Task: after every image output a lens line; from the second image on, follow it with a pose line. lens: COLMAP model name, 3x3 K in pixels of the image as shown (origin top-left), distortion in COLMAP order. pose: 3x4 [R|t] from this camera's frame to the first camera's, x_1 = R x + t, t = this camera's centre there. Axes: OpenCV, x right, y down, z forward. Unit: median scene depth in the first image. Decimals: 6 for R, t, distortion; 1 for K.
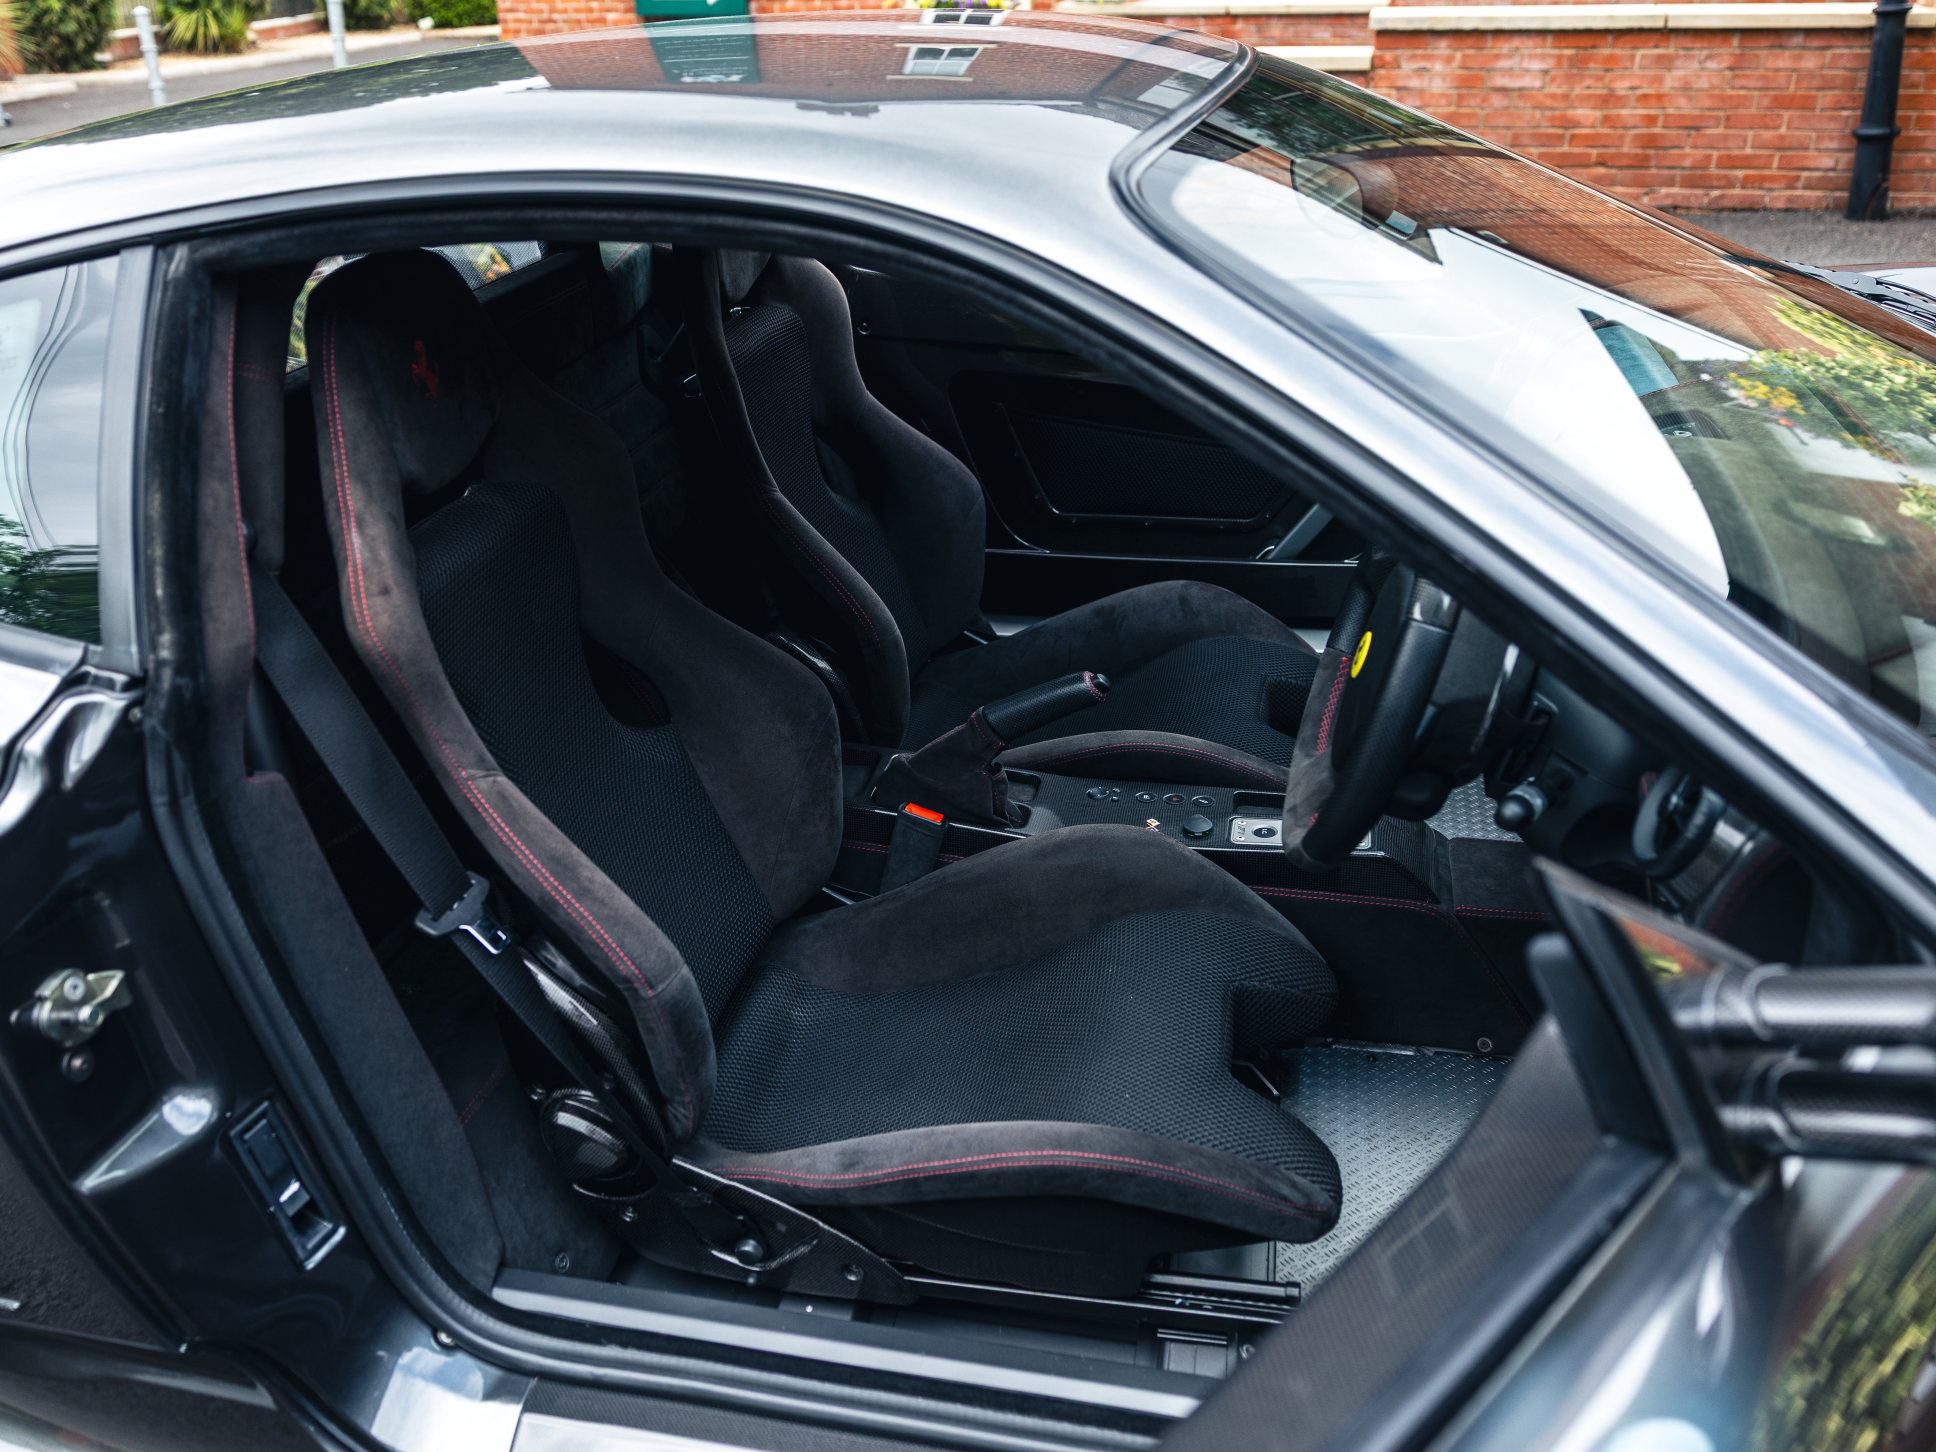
lens RADIAL K [[1538.6, 0, 993.3], [0, 1538.6, 664.6], [0, 0, 1]] dist [0.003611, -0.006677]
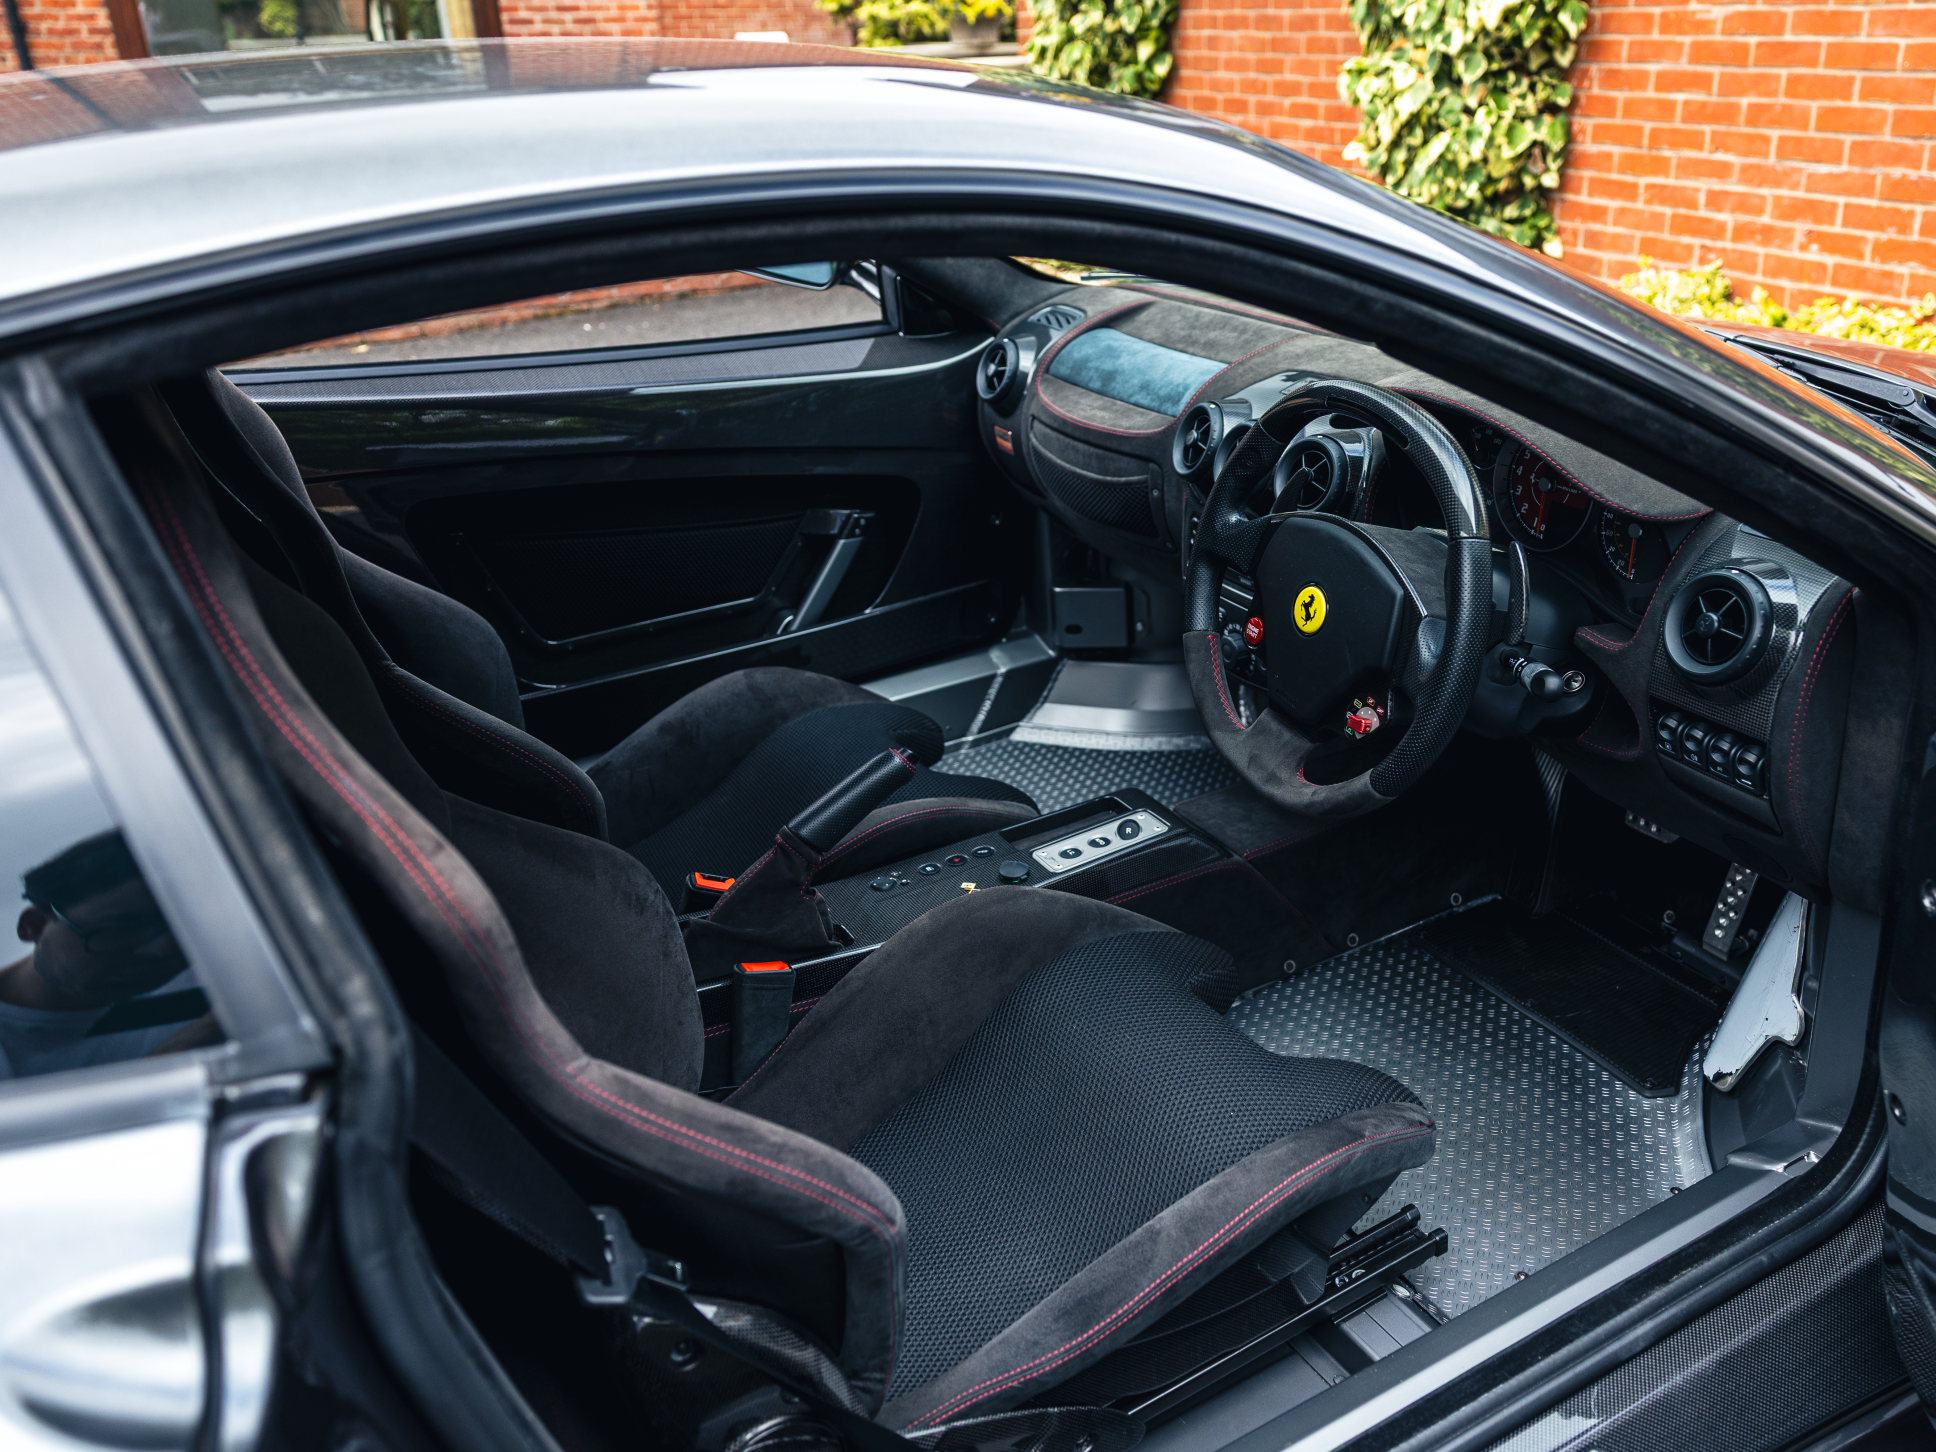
lens RADIAL K [[1538.6, 0, 974.3], [0, 1538.6, 719.0], [0, 0, 1]] dist [0.003611, -0.006677]
pose [[0.733592, -0.270095, 0.623612, -0.697122], [0.299580, 0.952183, 0.059989, -0.077422], [-0.609995, 0.142815, 0.779429, 0.377012]]
